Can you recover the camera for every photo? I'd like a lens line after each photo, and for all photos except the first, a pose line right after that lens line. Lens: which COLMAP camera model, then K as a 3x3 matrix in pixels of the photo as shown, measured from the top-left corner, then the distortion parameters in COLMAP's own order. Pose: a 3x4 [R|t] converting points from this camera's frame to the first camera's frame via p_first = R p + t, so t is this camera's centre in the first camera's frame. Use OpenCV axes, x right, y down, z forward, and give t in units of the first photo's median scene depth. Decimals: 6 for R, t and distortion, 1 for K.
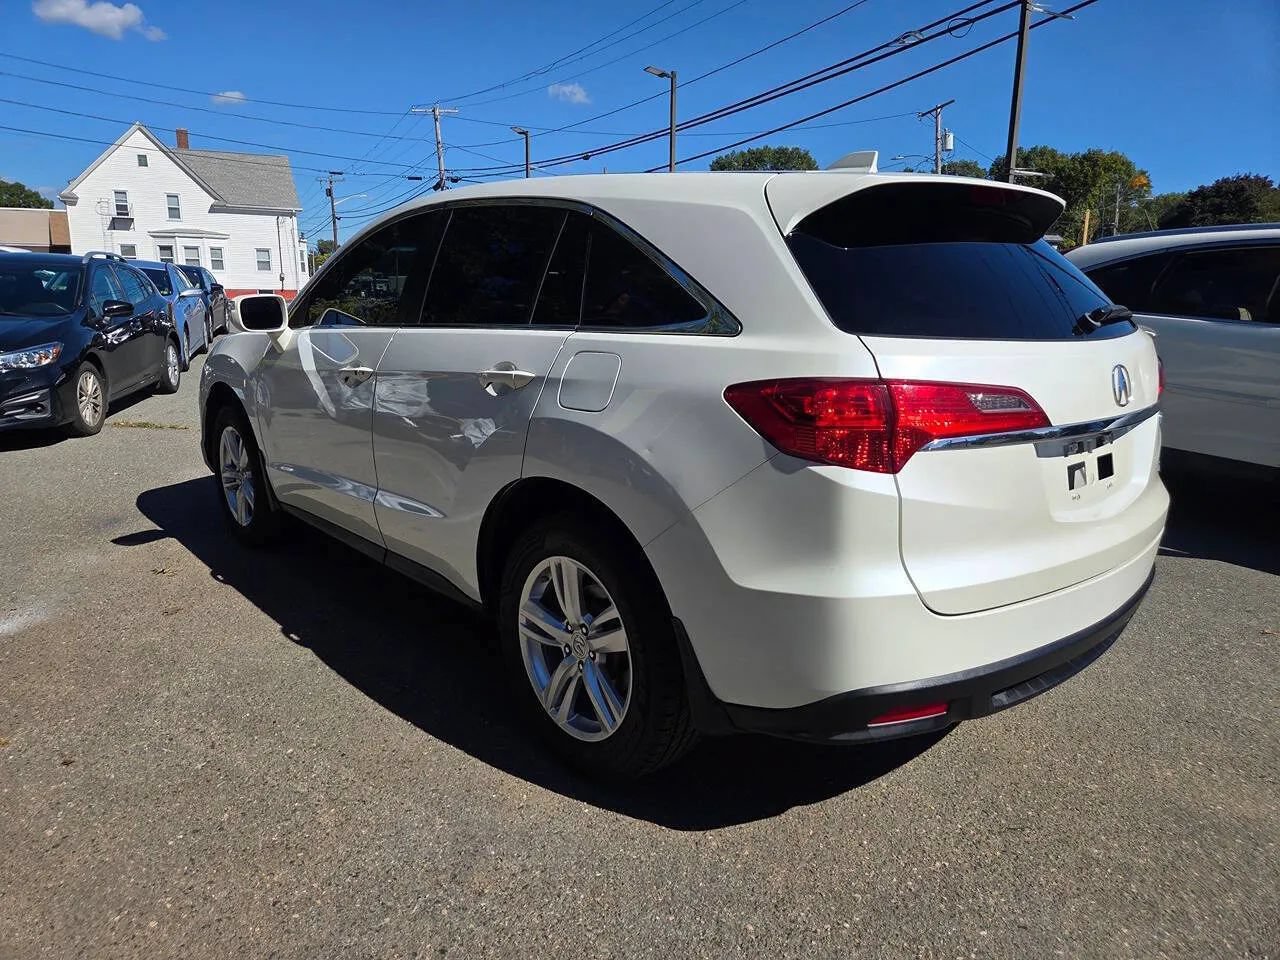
lens RADIAL K [[881.9, 0, 623.8], [0, 881.9, 473.8], [0, 0, 1]] dist [0.066119, -0.057136]
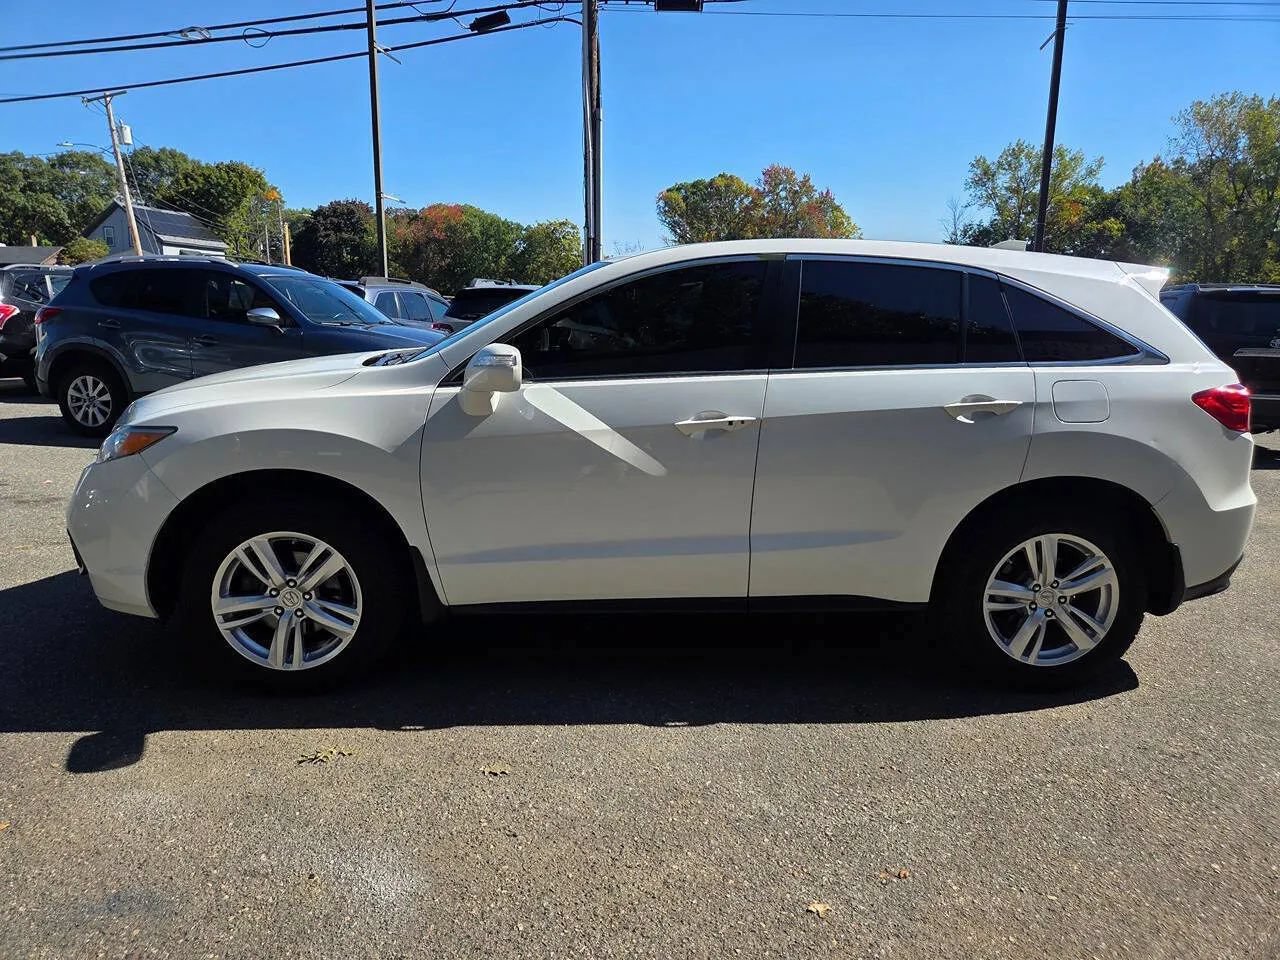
lens RADIAL K [[881.9, 0, 646.7], [0, 881.9, 467.7], [0, 0, 1]] dist [0.066119, -0.057136]
pose [[0.588405, -0.147103, 0.795072, -1.379636], [0.155379, 0.985556, 0.067356, -0.177899], [-0.793496, 0.083905, 0.602763, 0.609714]]
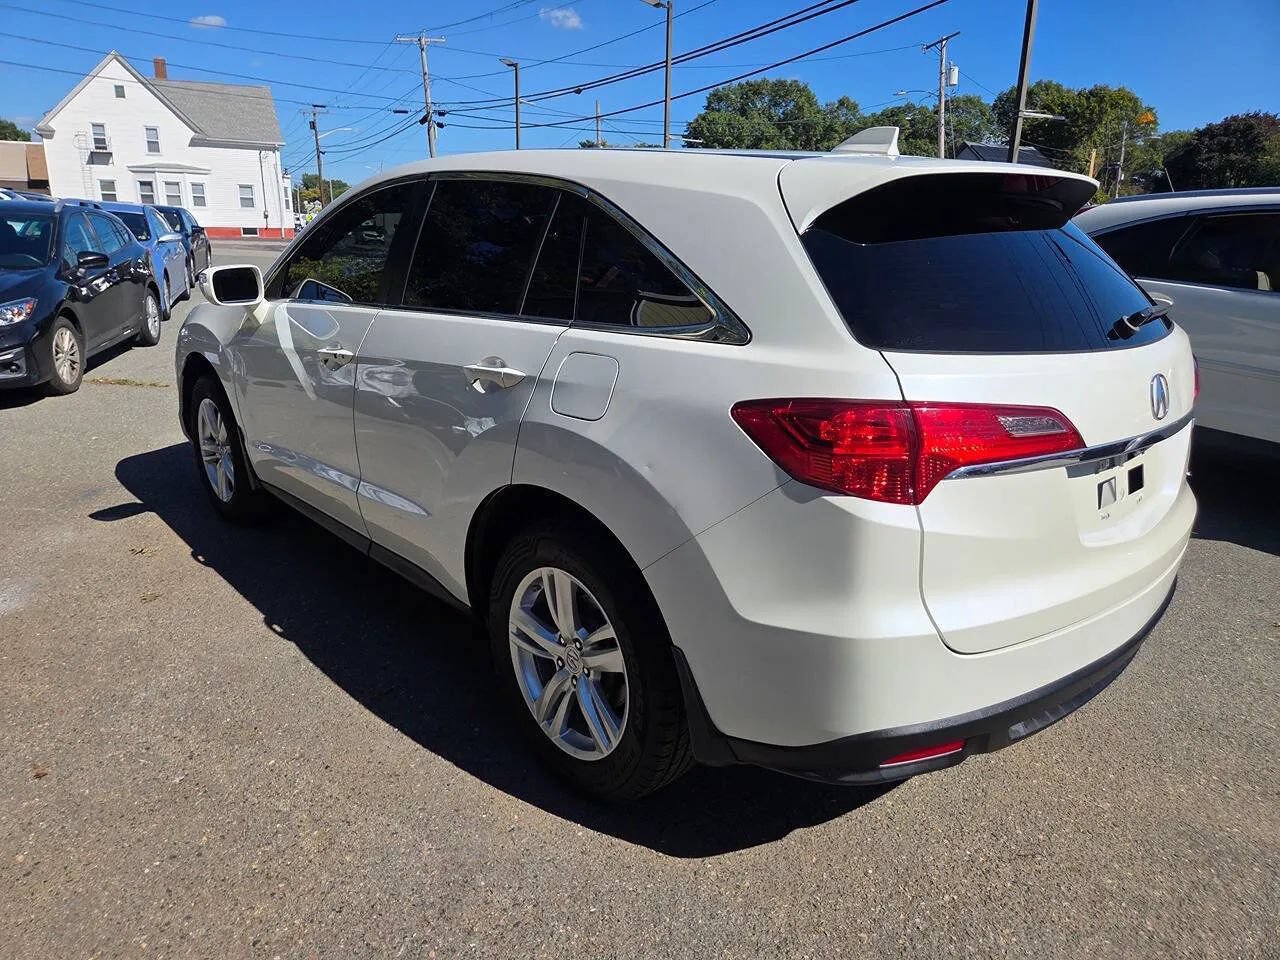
lens RADIAL K [[881.9, 0, 618.5], [0, 881.9, 479.4], [0, 0, 1]] dist [0.066119, -0.057136]
pose [[0.999986, 0.003598, 0.003844, -0.005137], [-0.003863, 0.997443, 0.071356, -0.064066], [-0.003578, -0.071370, 0.997444, 0.060304]]
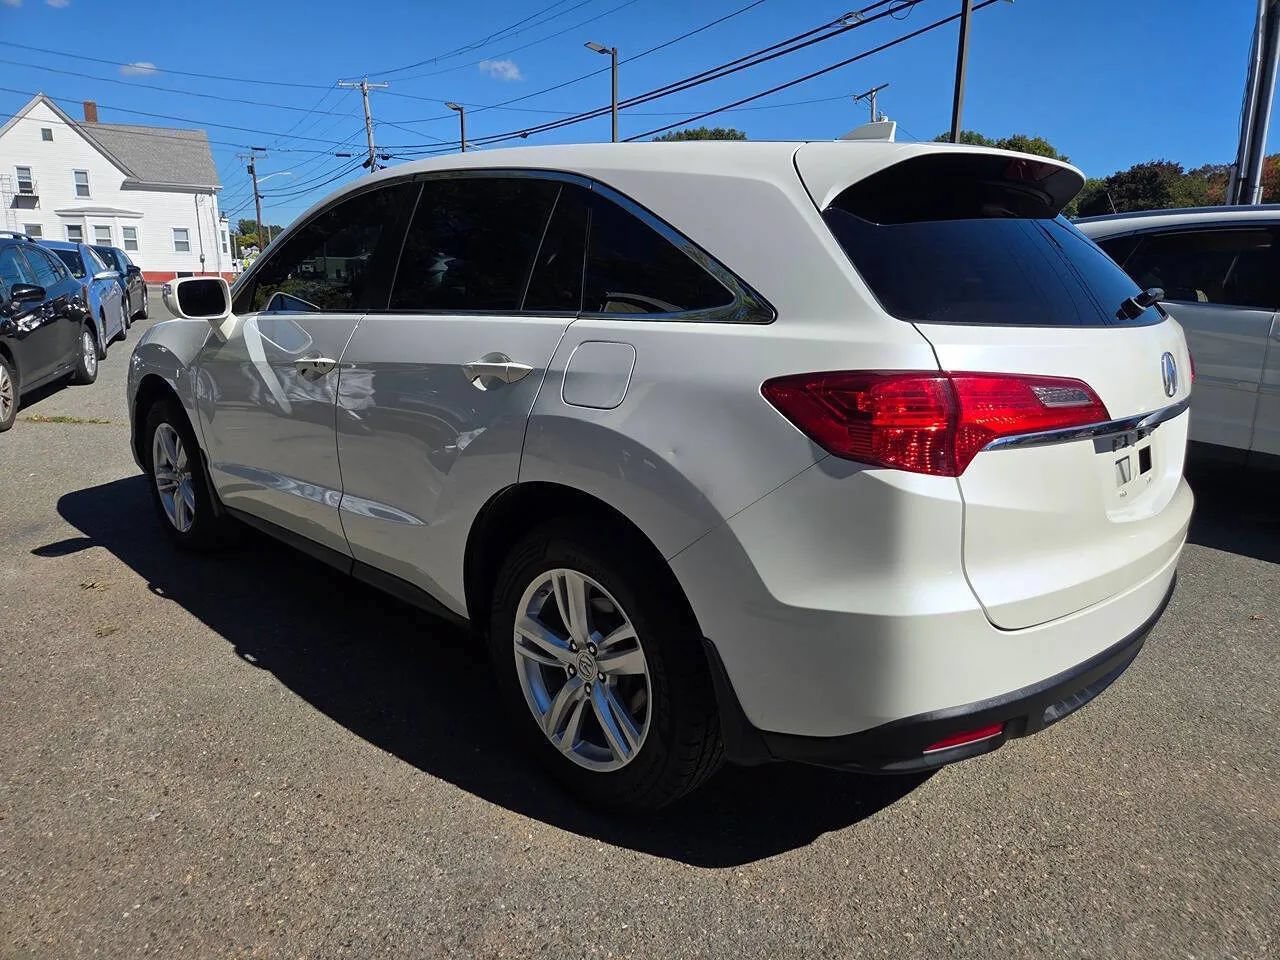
lens RADIAL K [[881.9, 0, 636.2], [0, 881.9, 477.4], [0, 0, 1]] dist [0.066119, -0.057136]
pose [[0.996563, -0.018914, 0.080655, -0.064359], [0.017087, 0.999583, 0.023287, -0.018544], [-0.081062, -0.021829, 0.996470, 0.089505]]
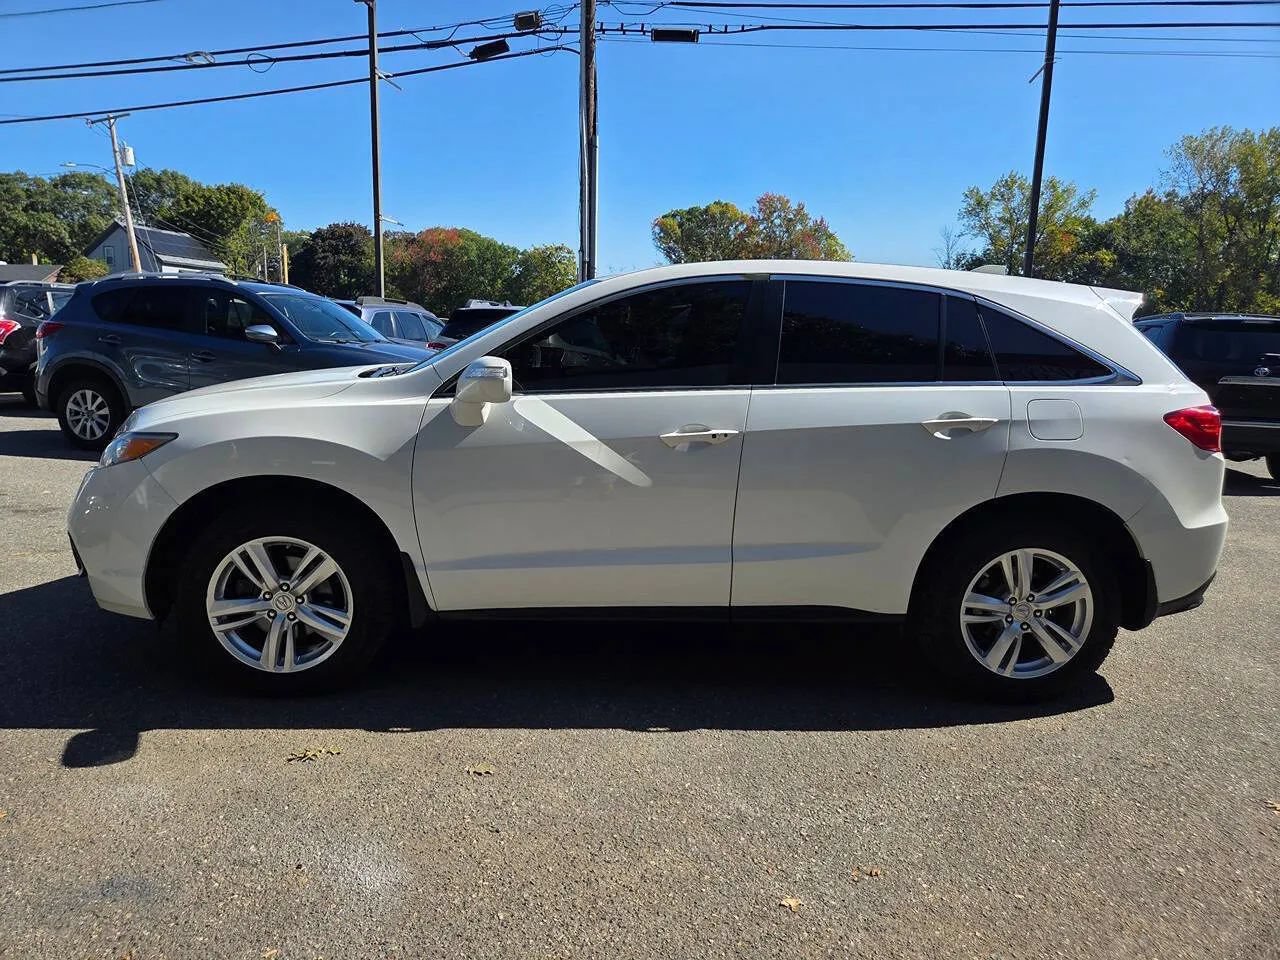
lens RADIAL K [[881.9, 0, 638.0], [0, 881.9, 469.1], [0, 0, 1]] dist [0.066119, -0.057136]
pose [[0.591384, -0.119893, 0.797428, -1.402987], [0.144016, 0.988690, 0.041846, -0.160657], [-0.793426, 0.090095, 0.601962, 0.583192]]
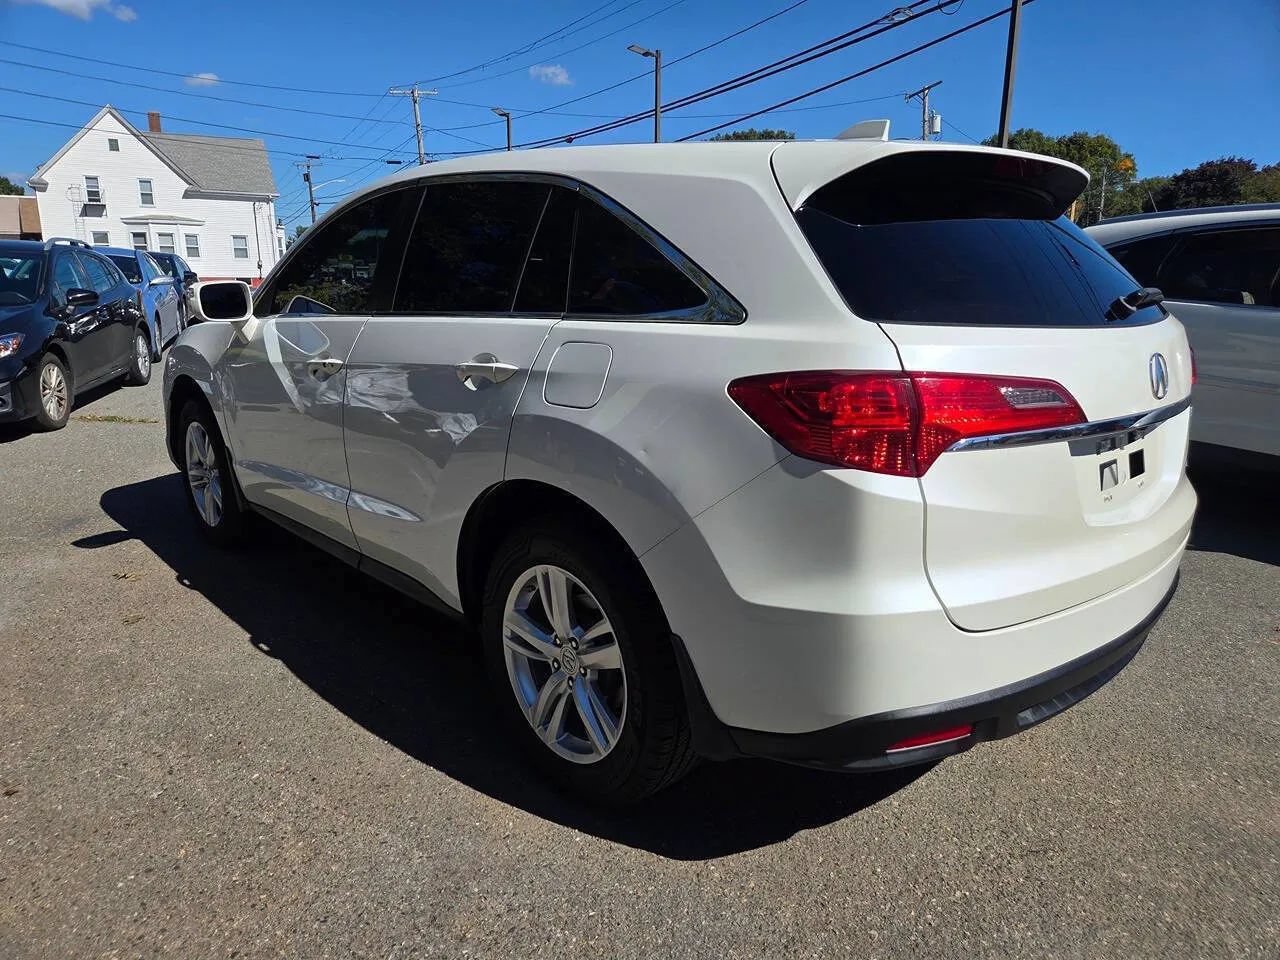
lens RADIAL K [[881.9, 0, 629.3], [0, 881.9, 489.8], [0, 0, 1]] dist [0.066119, -0.057136]
pose [[0.999741, -0.008812, 0.021002, -0.004426], [0.008152, 0.999476, 0.031318, -0.011926], [-0.021267, -0.031139, 0.999289, 0.075057]]
